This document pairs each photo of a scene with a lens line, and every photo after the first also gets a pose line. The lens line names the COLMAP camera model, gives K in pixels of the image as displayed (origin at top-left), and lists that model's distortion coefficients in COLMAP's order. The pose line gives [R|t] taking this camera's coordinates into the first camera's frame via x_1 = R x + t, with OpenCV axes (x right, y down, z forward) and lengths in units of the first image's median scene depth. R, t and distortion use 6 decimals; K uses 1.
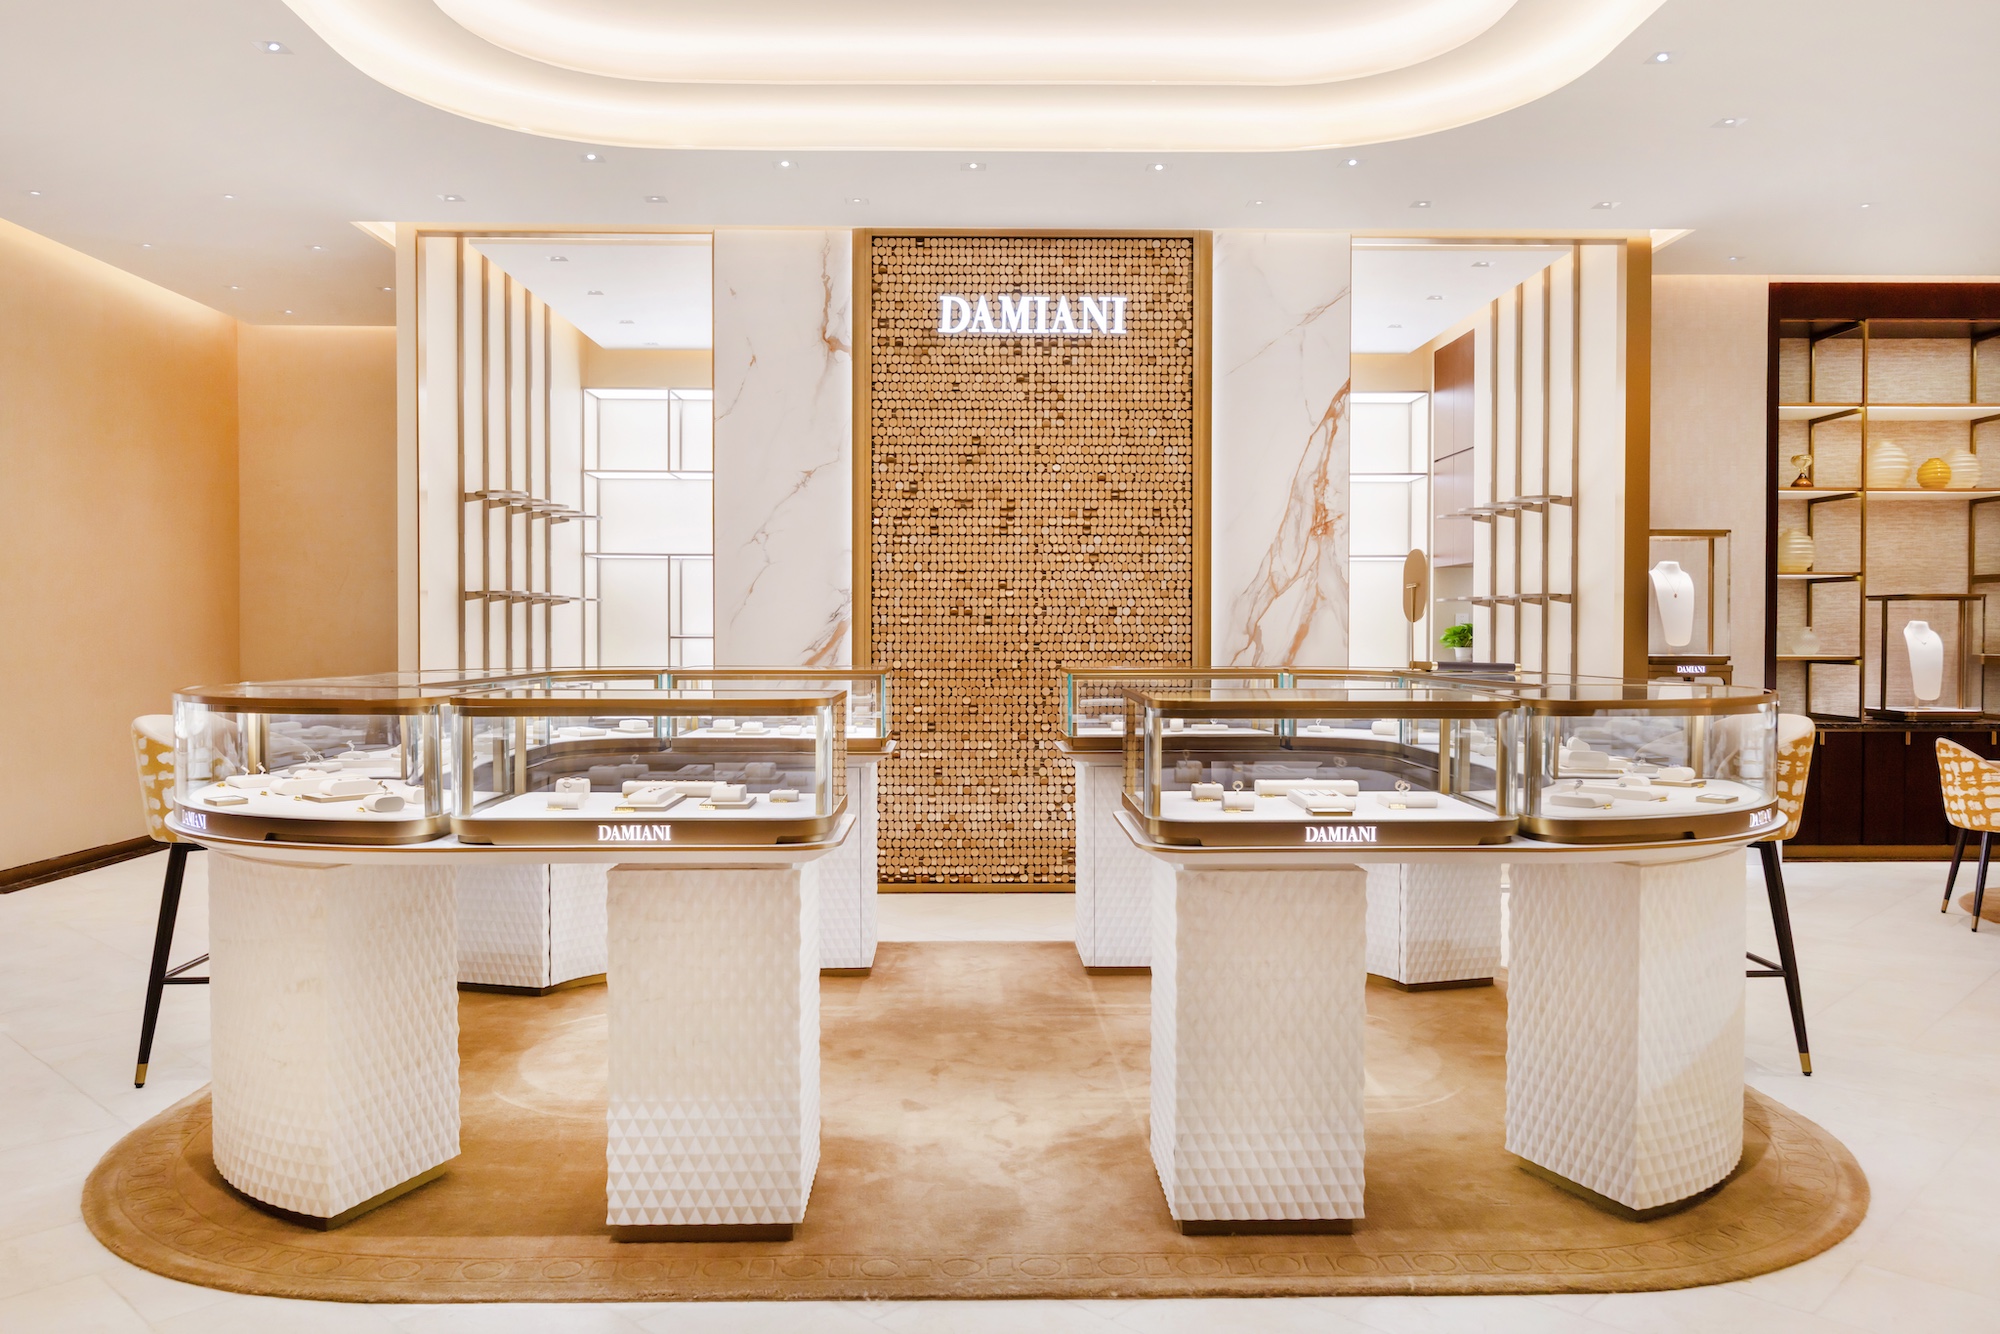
lens RADIAL K [[1496.7, 0, 998.1], [0, 1496.7, 658.7], [0, 0, 1]] dist [0.000753, 0.004130]
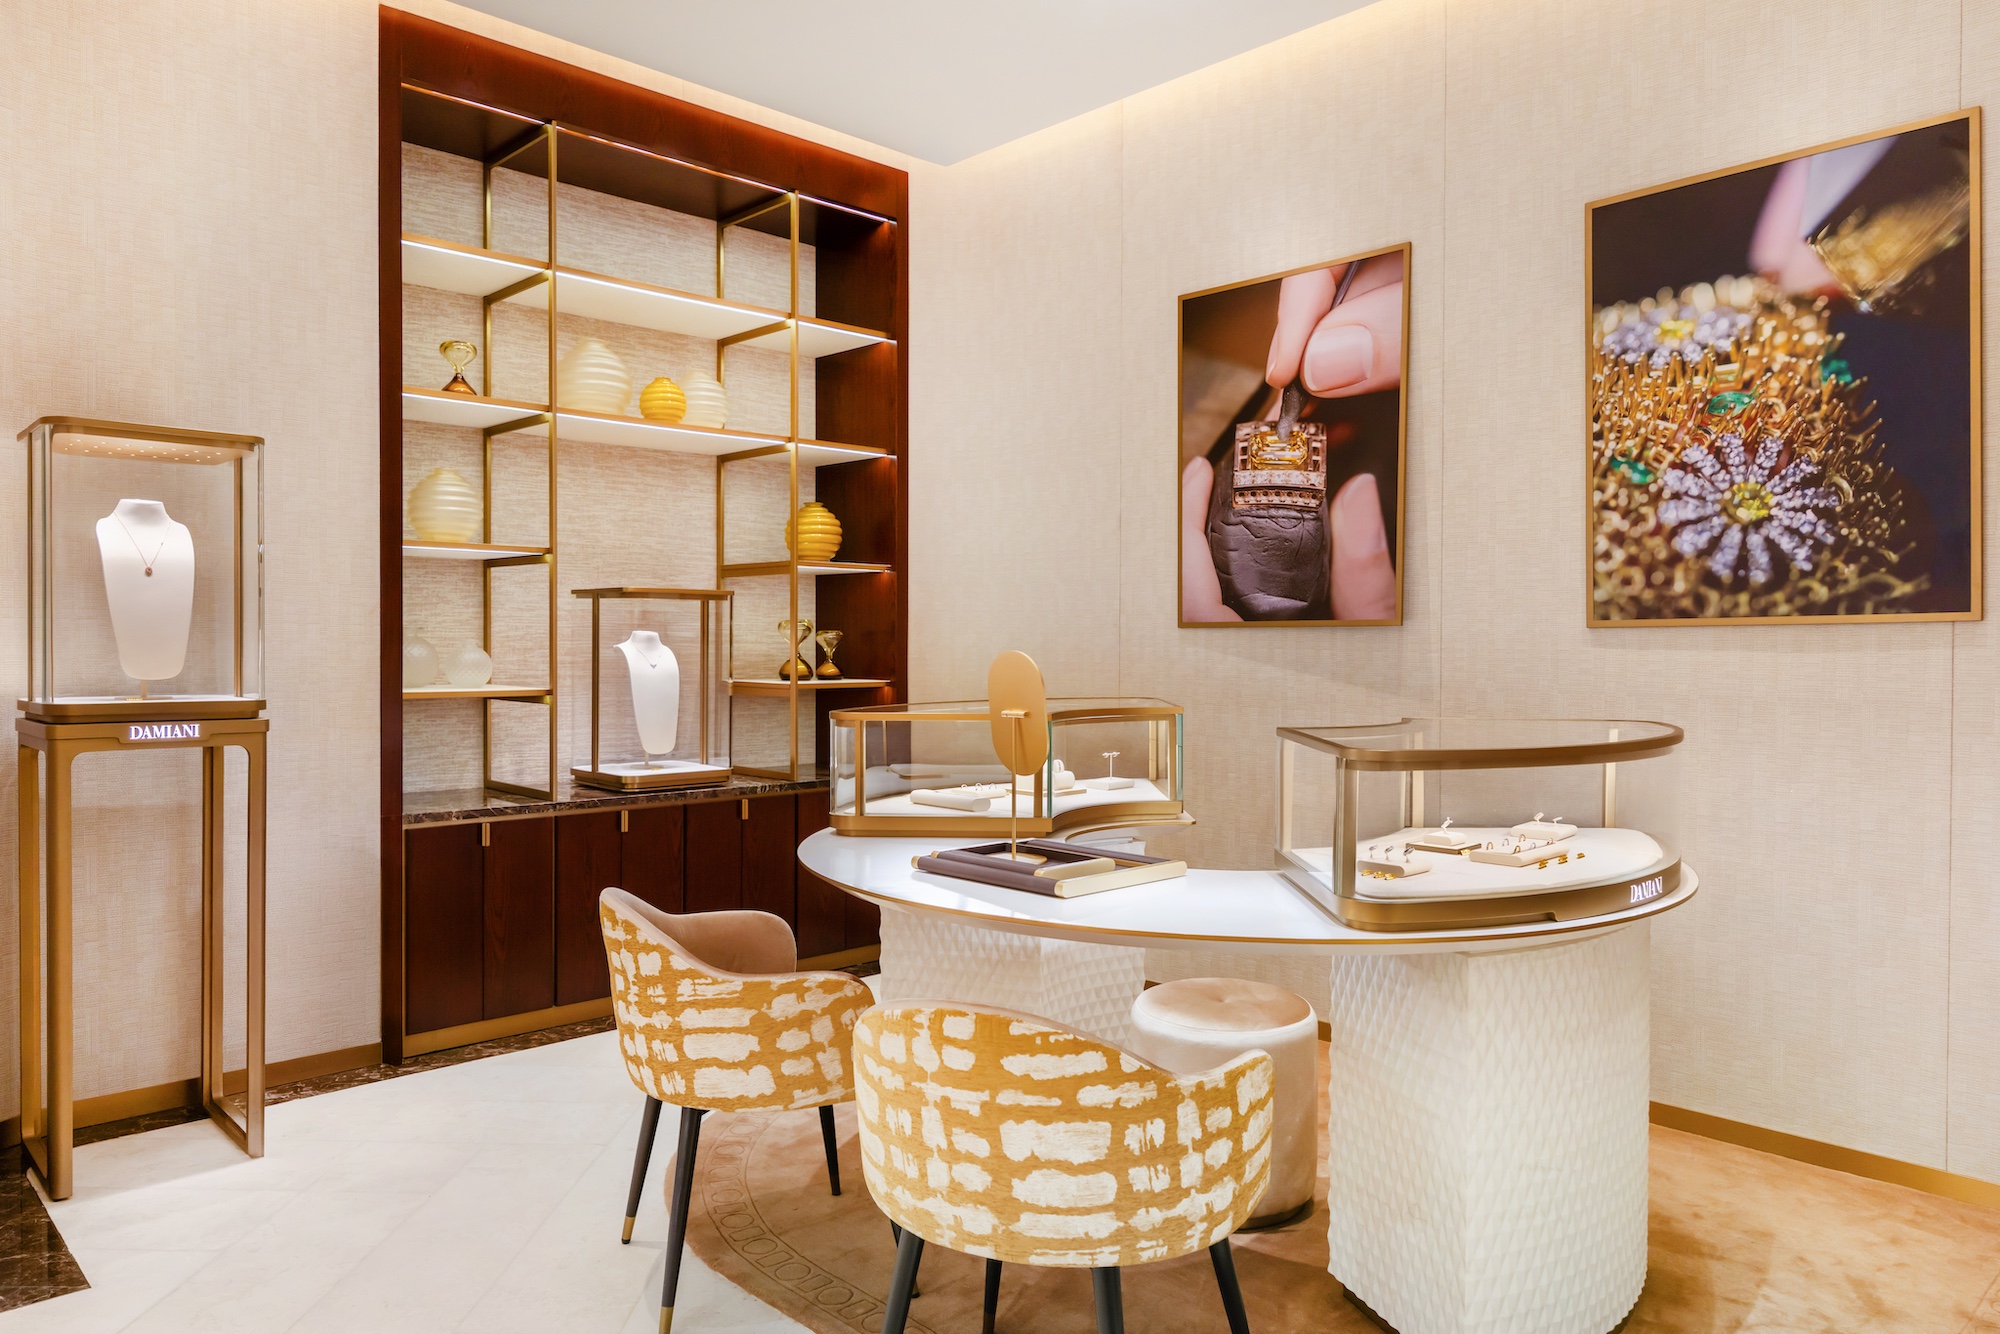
lens RADIAL K [[1376.8, 0, 999.2], [0, 1376.8, 661.1], [0, 0, 1]] dist [-0.001513, 0.000051]
pose [[0.740229, -0.007435, 0.672314, 0.331143], [0.007685, 0.999967, 0.002598, -0.012659], [-0.672311, 0.003243, 0.740262, 0.462846]]
